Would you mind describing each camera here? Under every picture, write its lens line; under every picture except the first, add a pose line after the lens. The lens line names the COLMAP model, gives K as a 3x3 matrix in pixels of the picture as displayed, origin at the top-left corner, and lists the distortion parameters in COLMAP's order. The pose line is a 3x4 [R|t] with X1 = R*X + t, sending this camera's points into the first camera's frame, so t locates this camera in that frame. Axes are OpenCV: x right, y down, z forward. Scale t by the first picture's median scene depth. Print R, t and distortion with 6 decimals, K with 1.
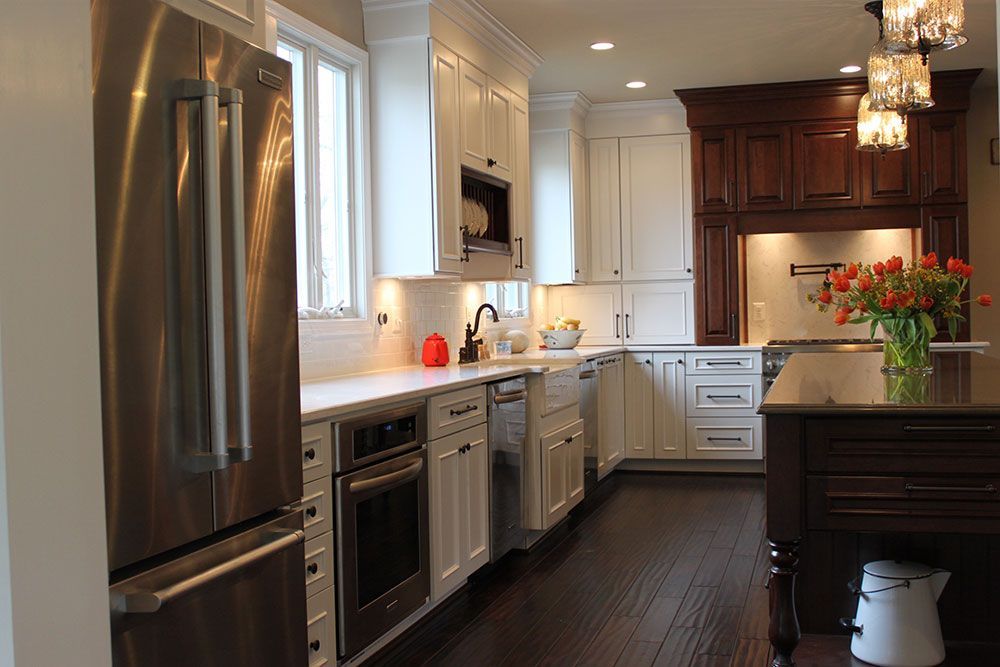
lens RADIAL K [[1172.8, 0, 500.0], [0, 1172.8, 333.5], [0, 0, 1]] dist [-0.000668, 0.046621]
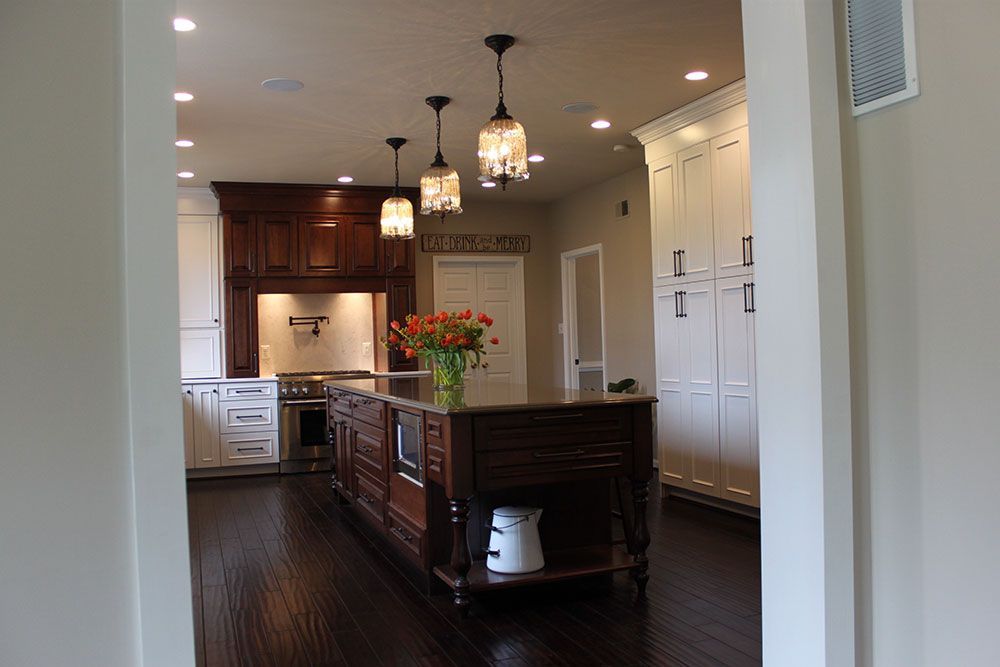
lens RADIAL K [[904.5, 0, 500.0], [0, 904.5, 333.5], [0, 0, 1]] dist [-0.015528, -0.000681]
pose [[0.819877, 0.002834, 0.572532, -0.158682], [0.021813, 0.999107, -0.036182, 0.003515], [-0.572123, 0.042153, 0.819084, 0.007569]]
